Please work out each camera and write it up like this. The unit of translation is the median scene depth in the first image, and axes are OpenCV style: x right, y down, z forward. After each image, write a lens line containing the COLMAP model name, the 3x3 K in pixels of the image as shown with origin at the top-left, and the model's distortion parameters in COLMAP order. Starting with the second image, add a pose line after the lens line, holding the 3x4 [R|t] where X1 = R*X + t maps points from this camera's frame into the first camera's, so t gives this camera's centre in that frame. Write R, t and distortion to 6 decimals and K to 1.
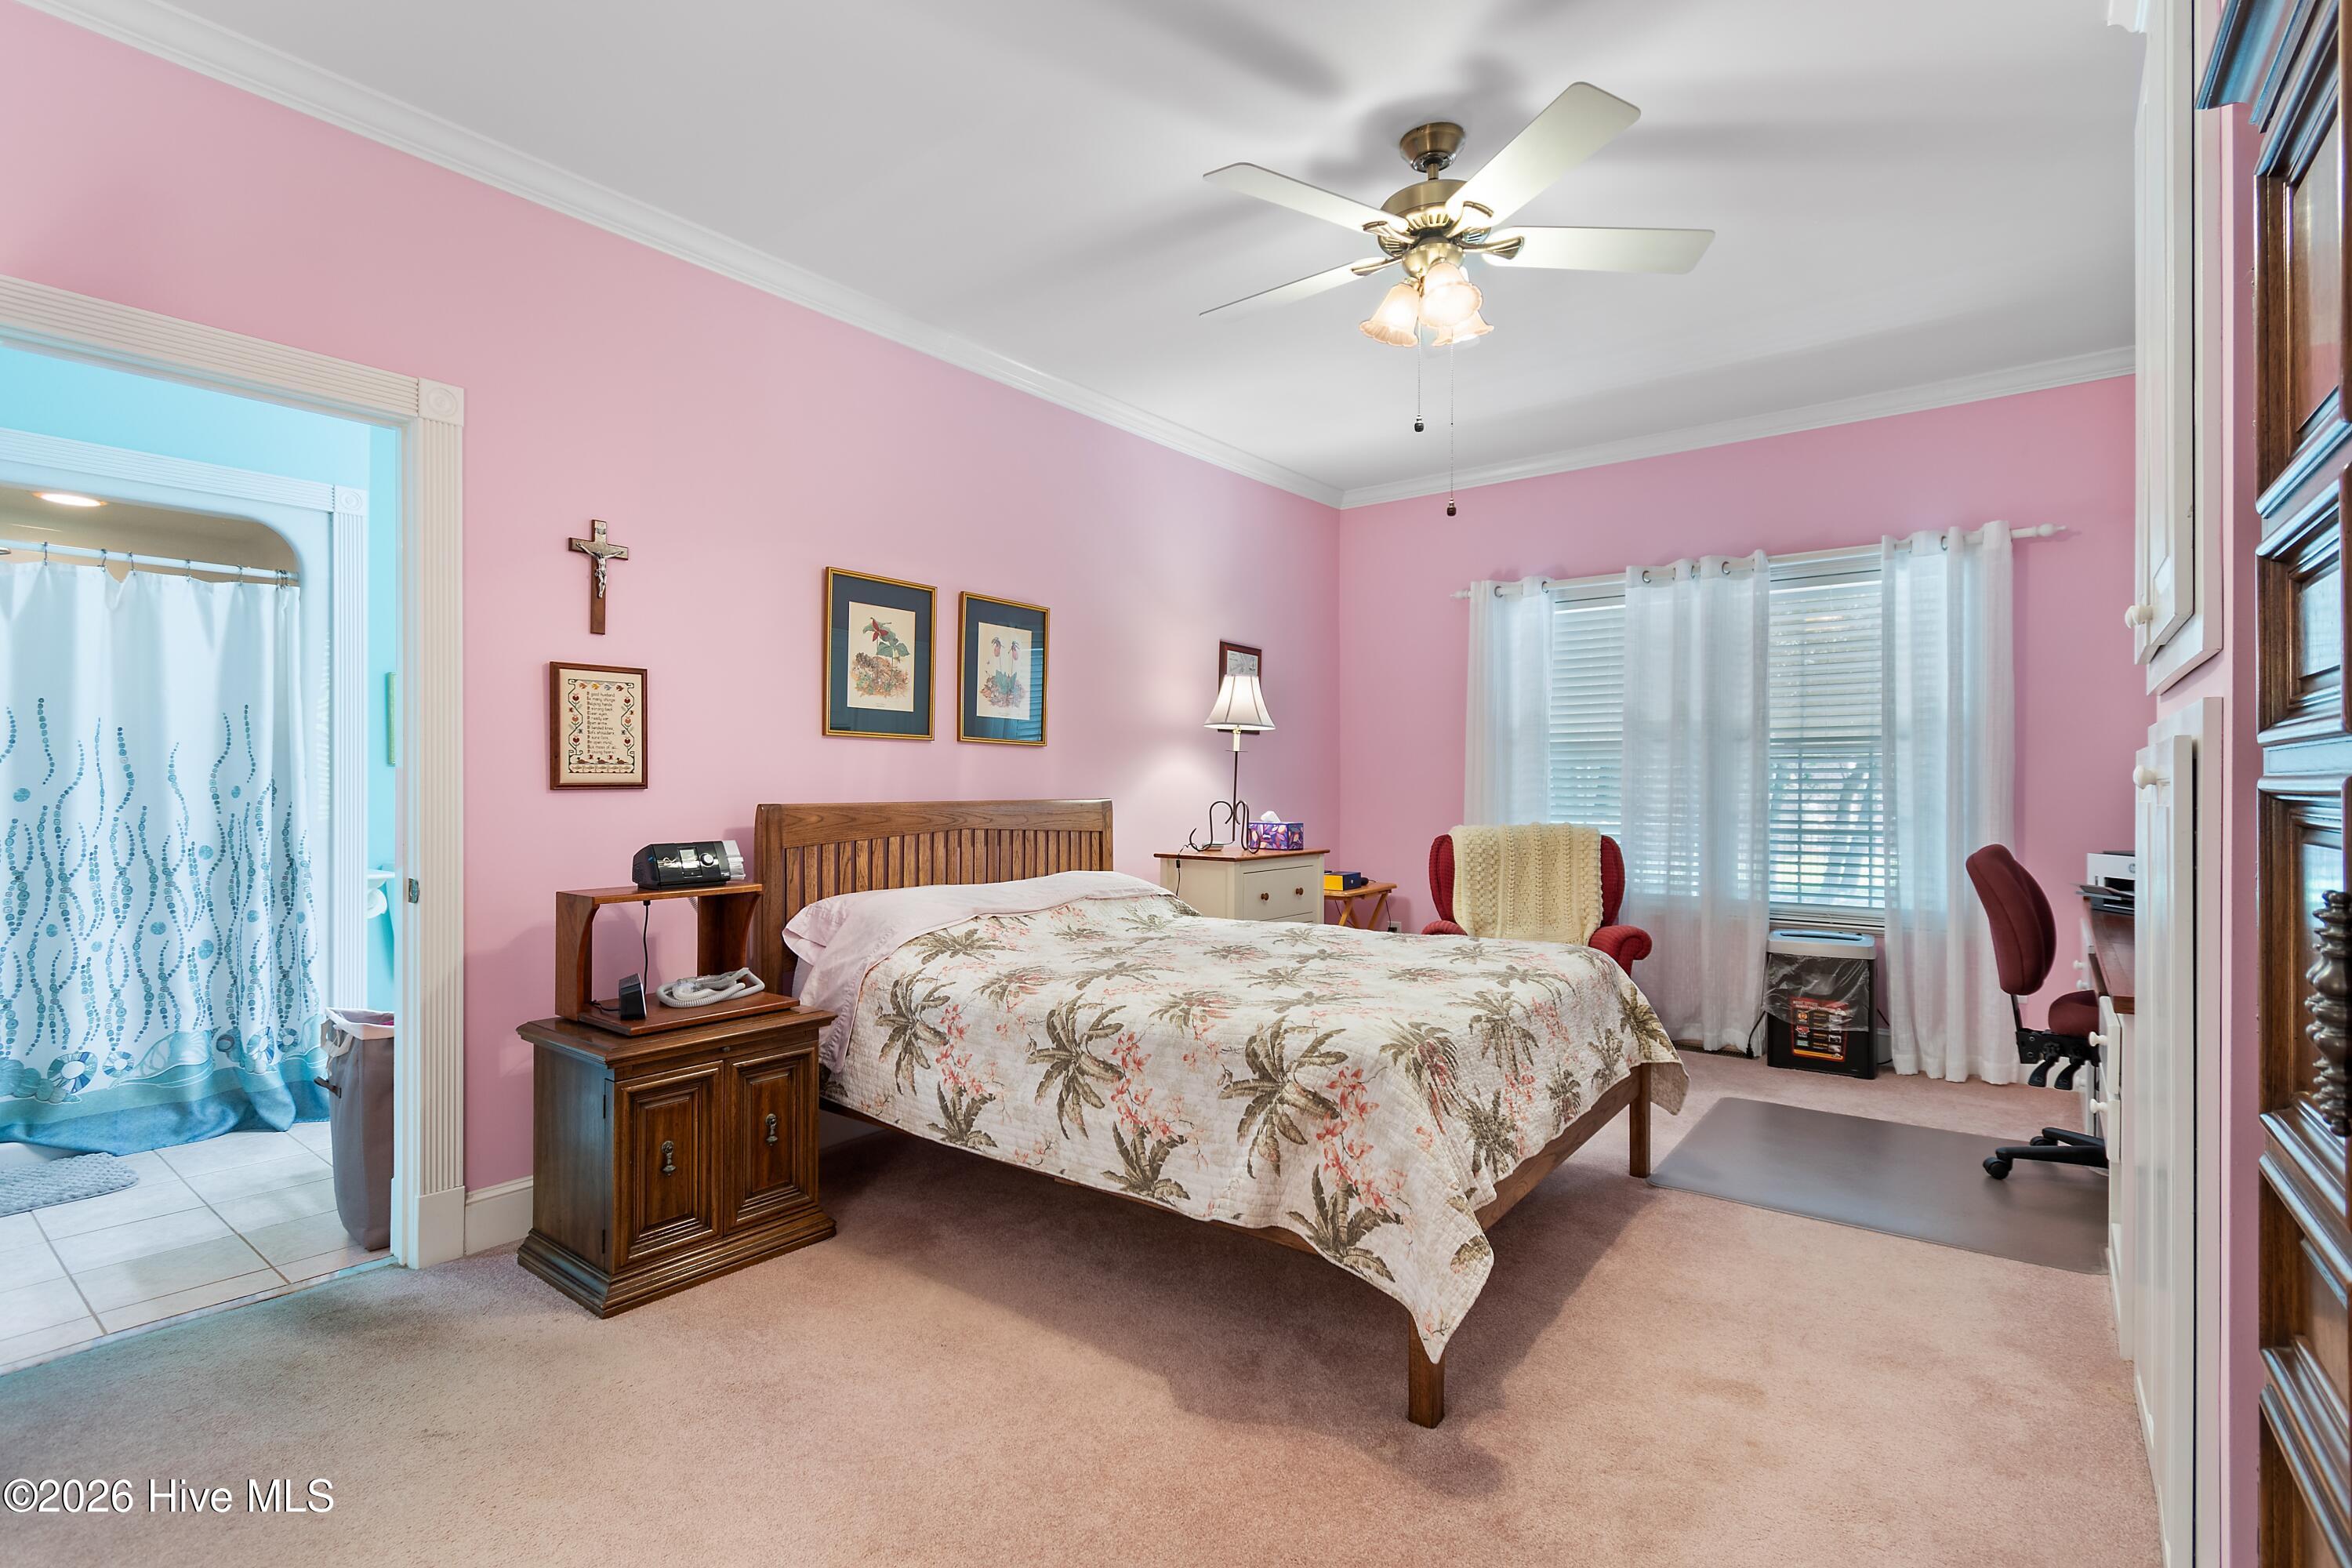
lens RADIAL K [[1083.9, 0, 1172.1], [0, 1083.9, 785.7], [0, 0, 1]] dist [-0.011771, -0.000215]
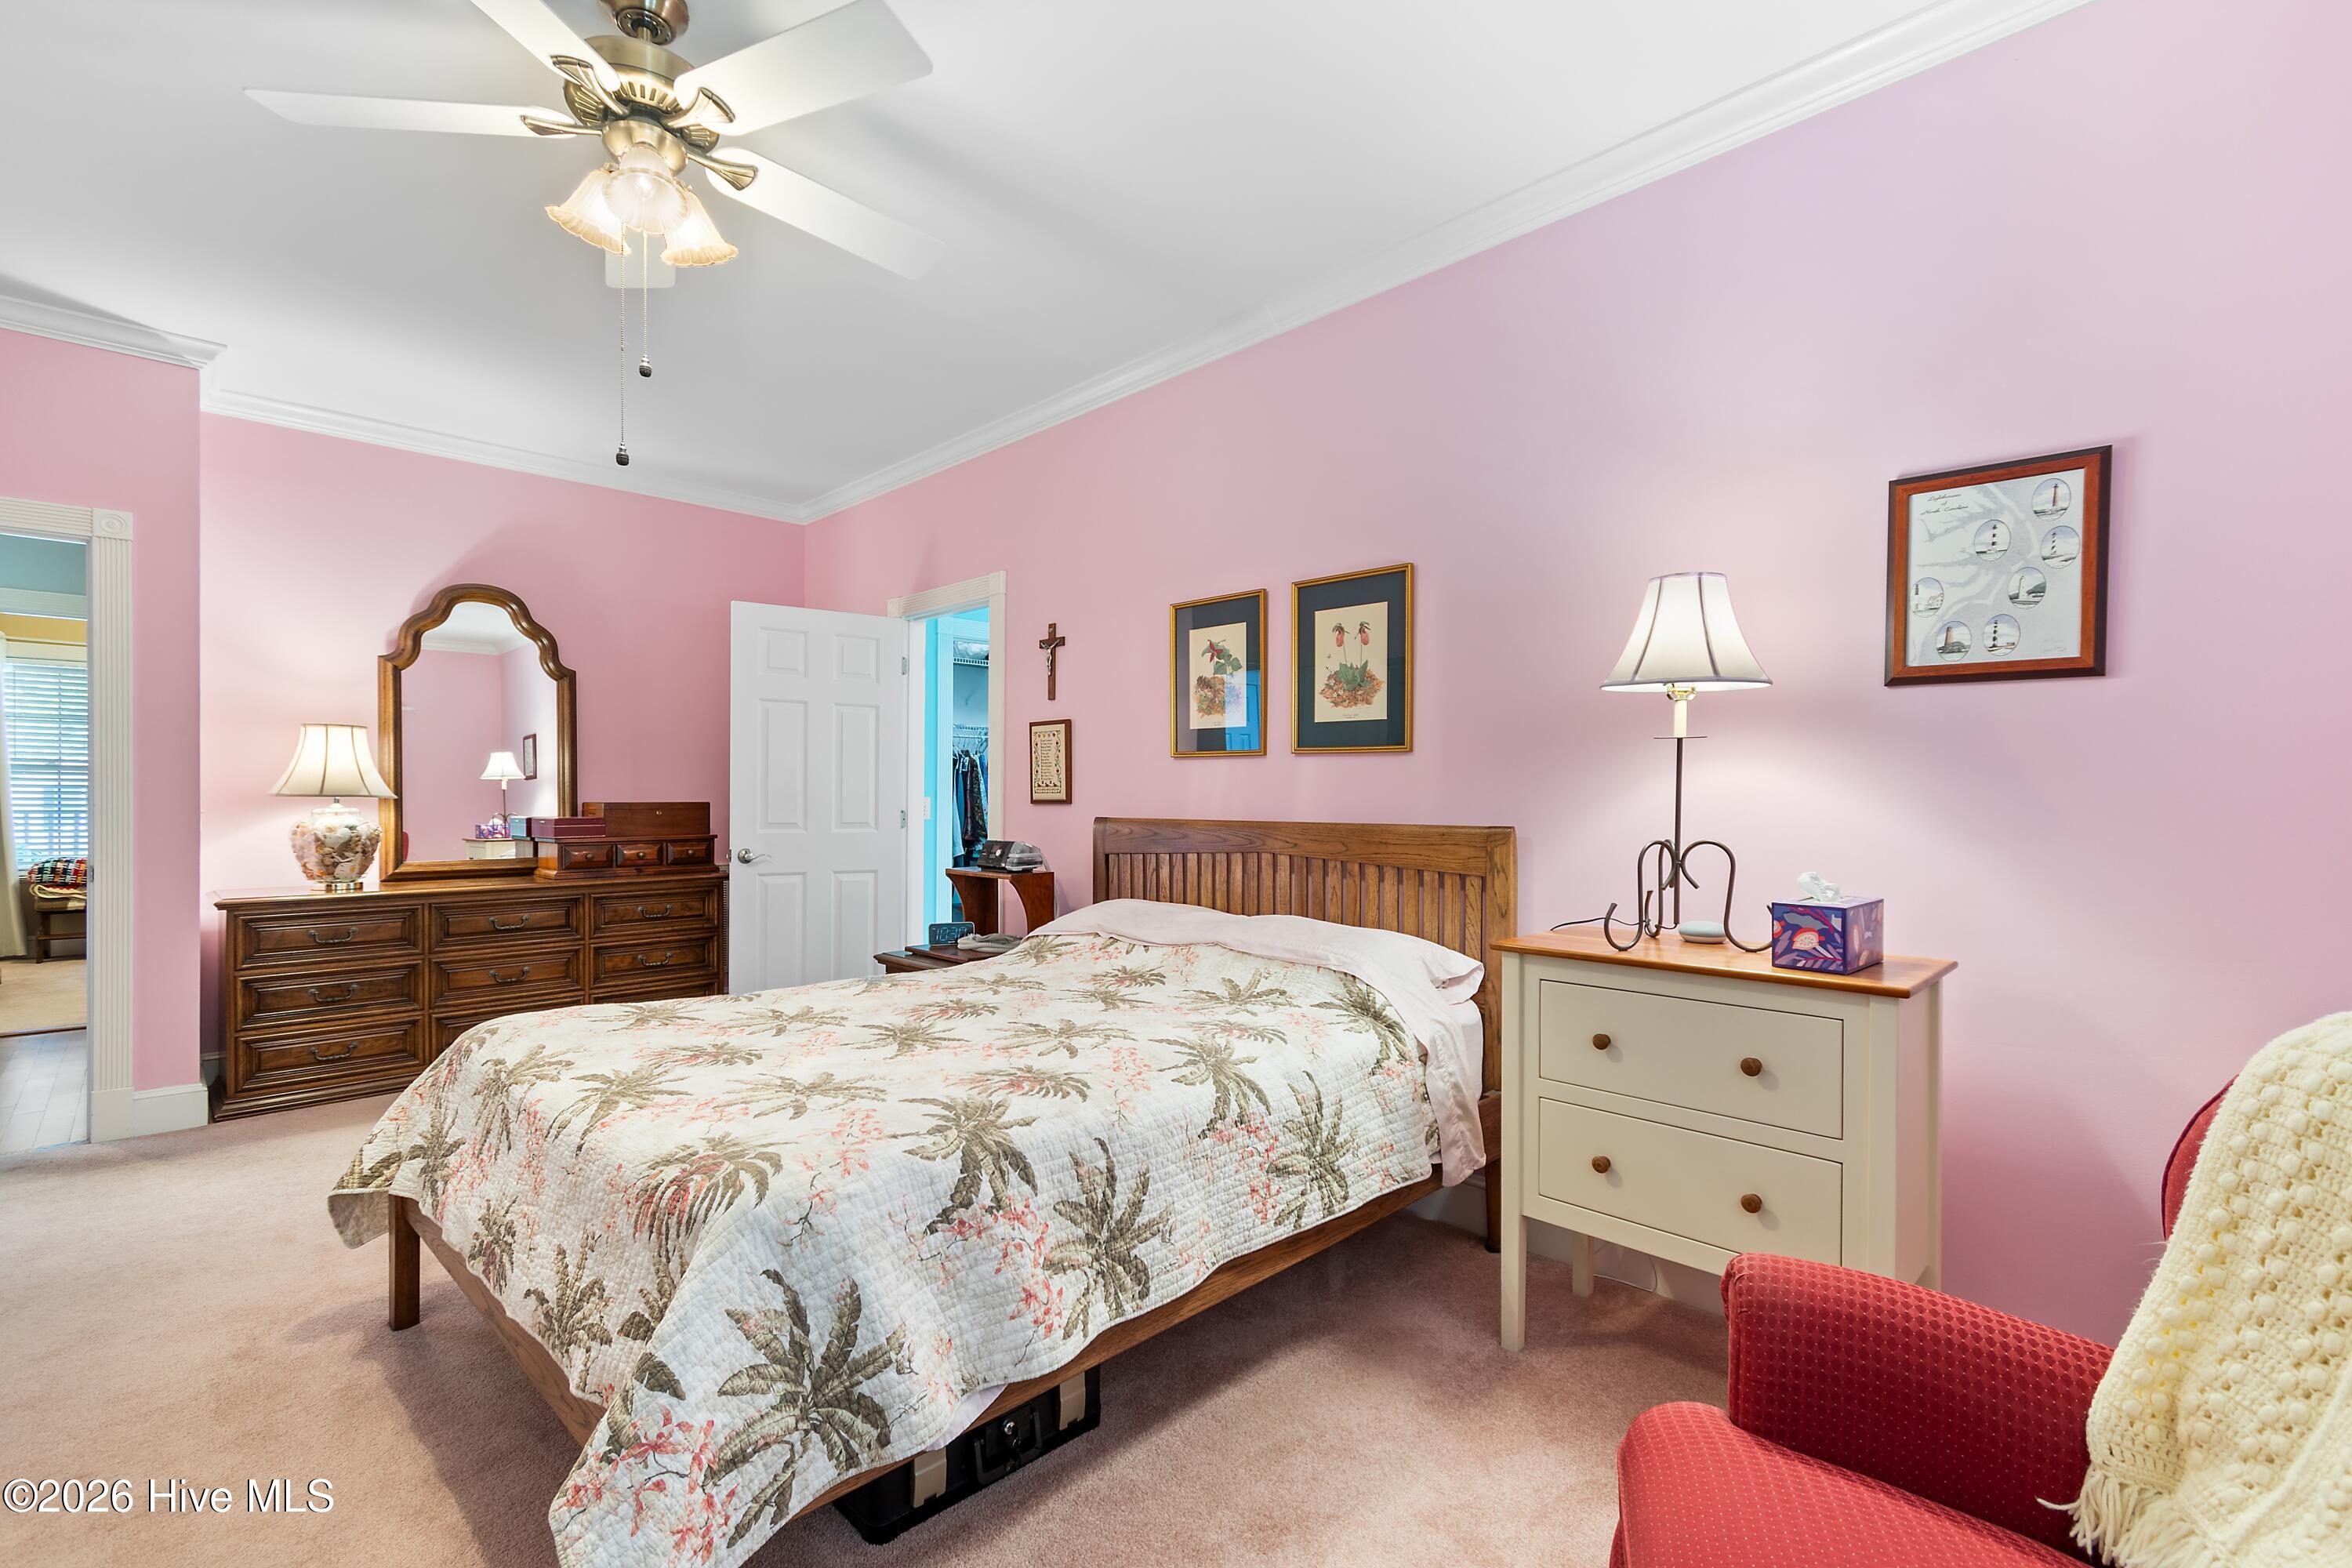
lens RADIAL K [[1063.6, 0, 1173.5], [0, 1063.6, 805.6], [0, 0, 1]] dist [0.000038, -0.000049]
pose [[-0.127324, 0.009691, -0.991814, 1.167766], [-0.002550, 0.999946, 0.010098, -0.012537], [0.991858, 0.003815, -0.127292, 1.754853]]
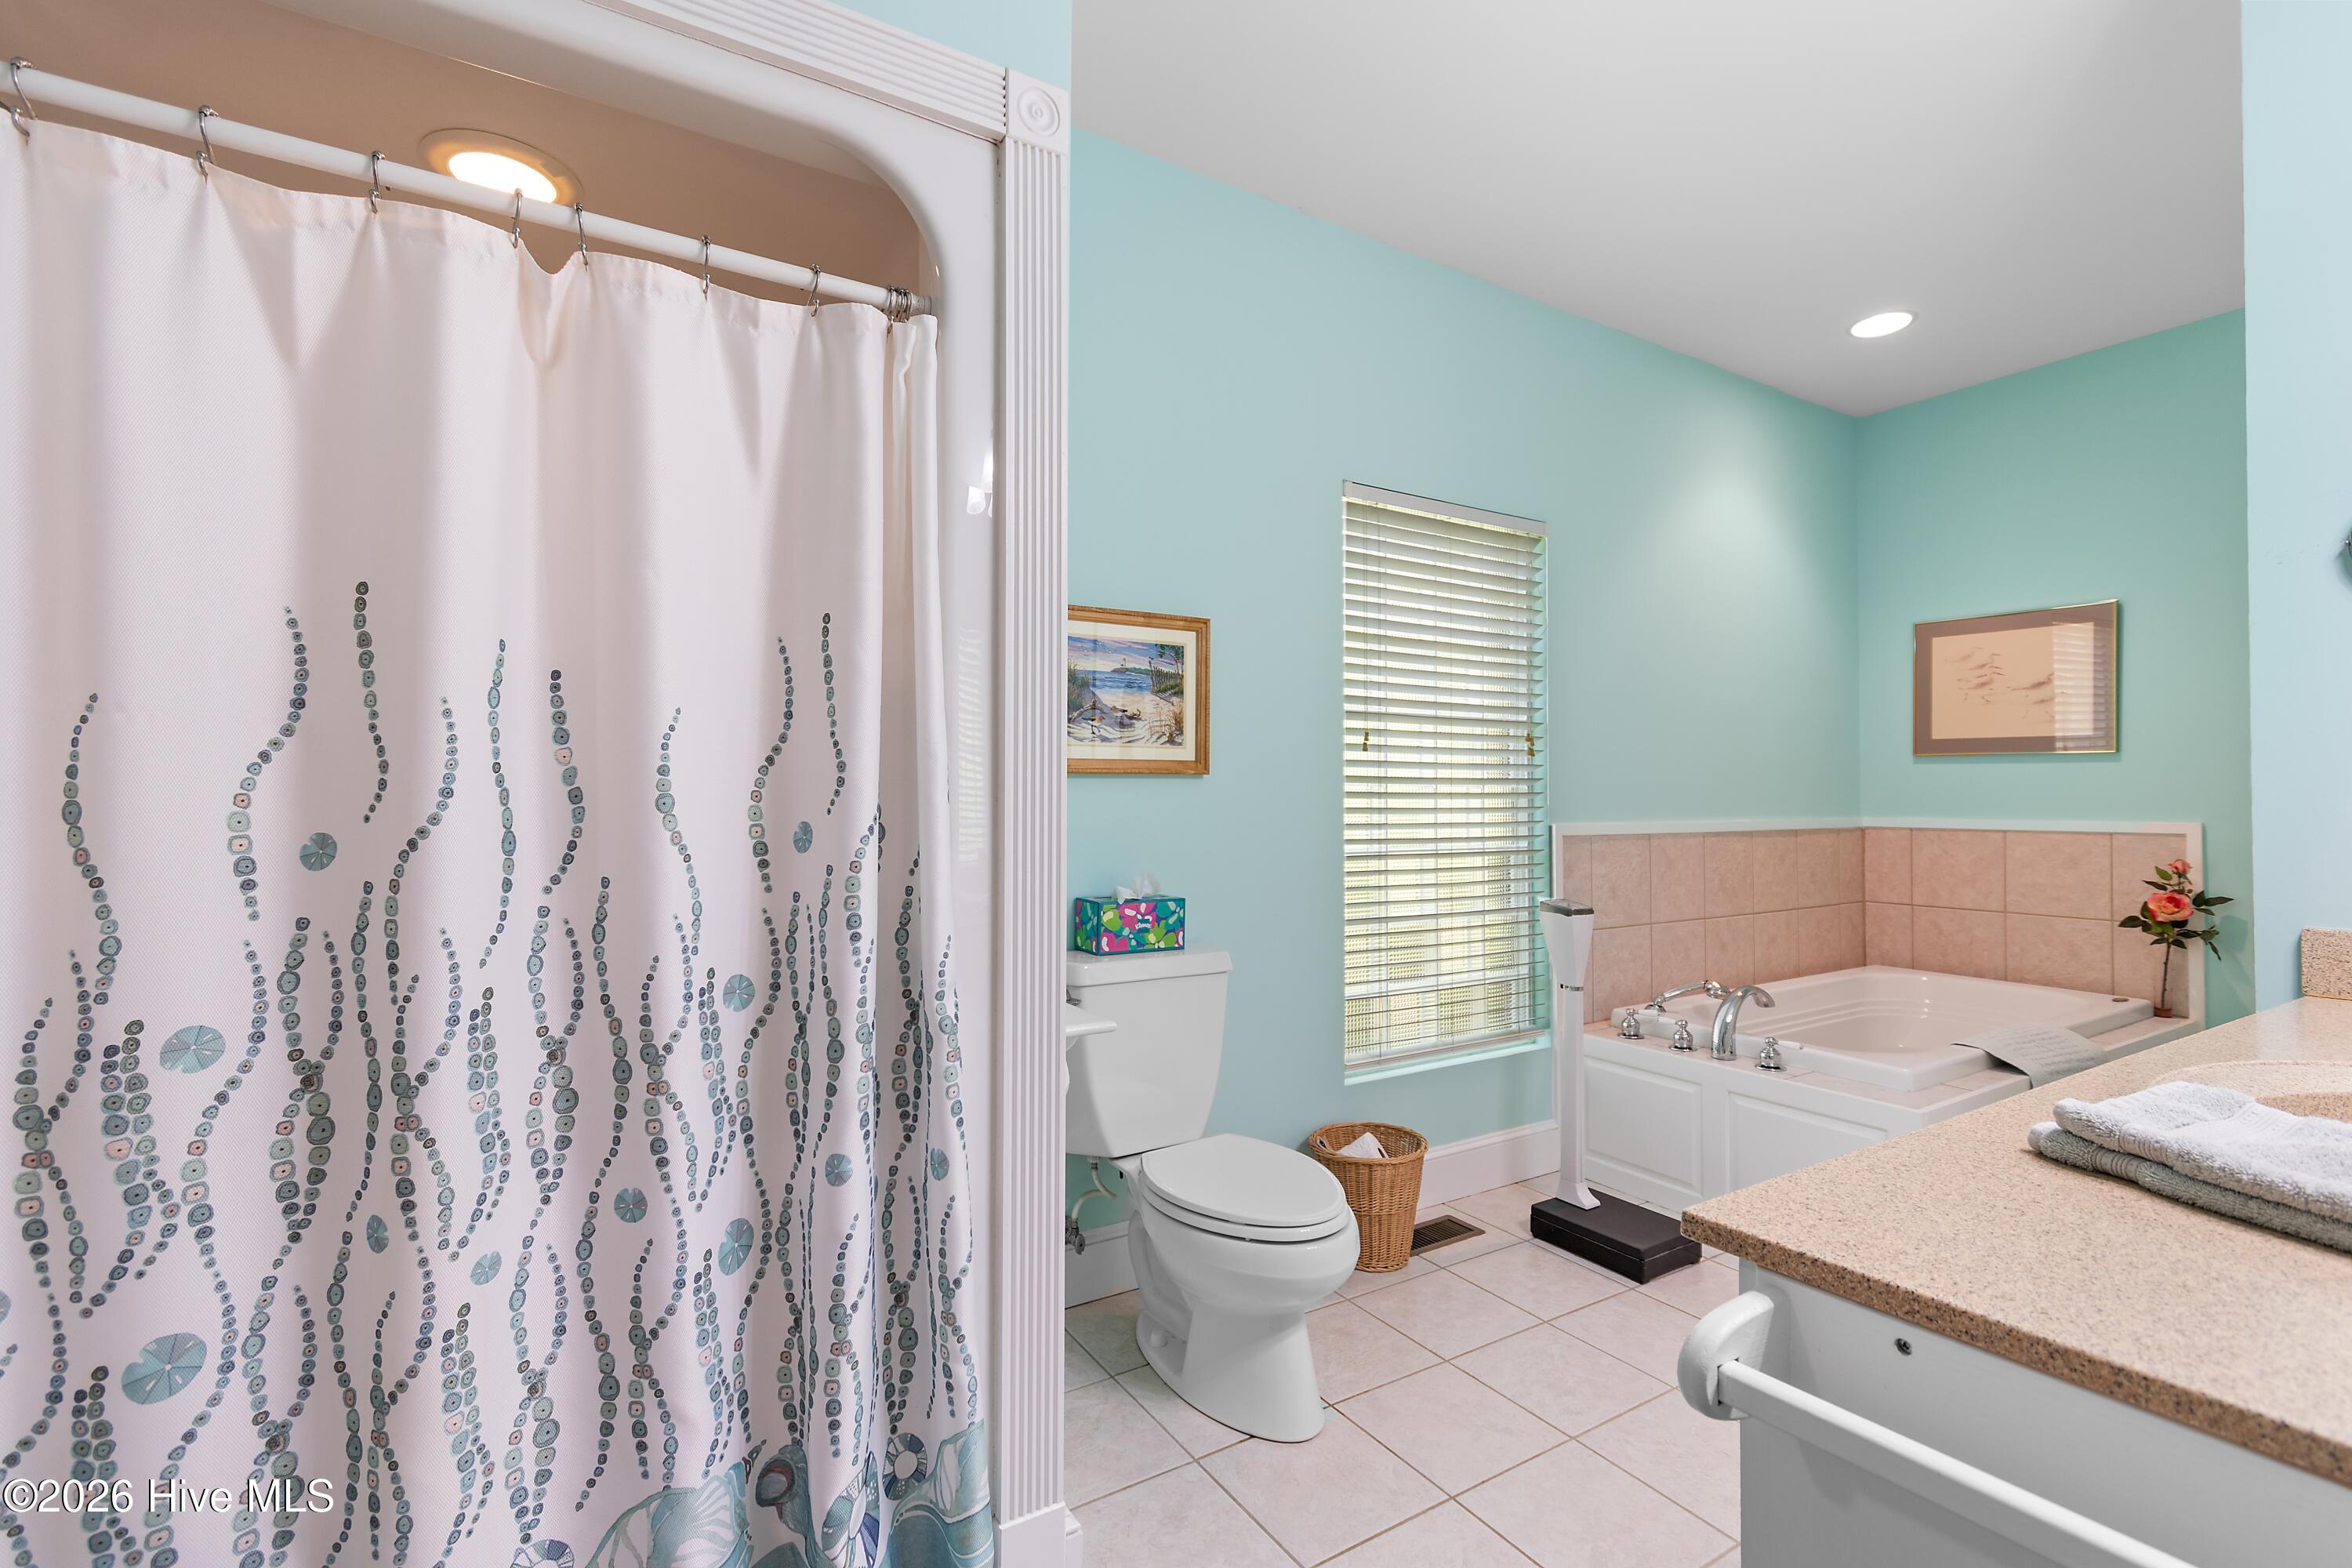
lens RADIAL K [[1063.6, 0, 1180.7], [0, 1063.6, 782.4], [0, 0, 1]] dist [0.000038, -0.000049]
pose [[0.931673, -0.001775, -0.363295, -0.606885], [-0.002469, 0.999934, -0.011218, -0.010157], [0.363291, 0.011348, 0.931607, 0.693543]]
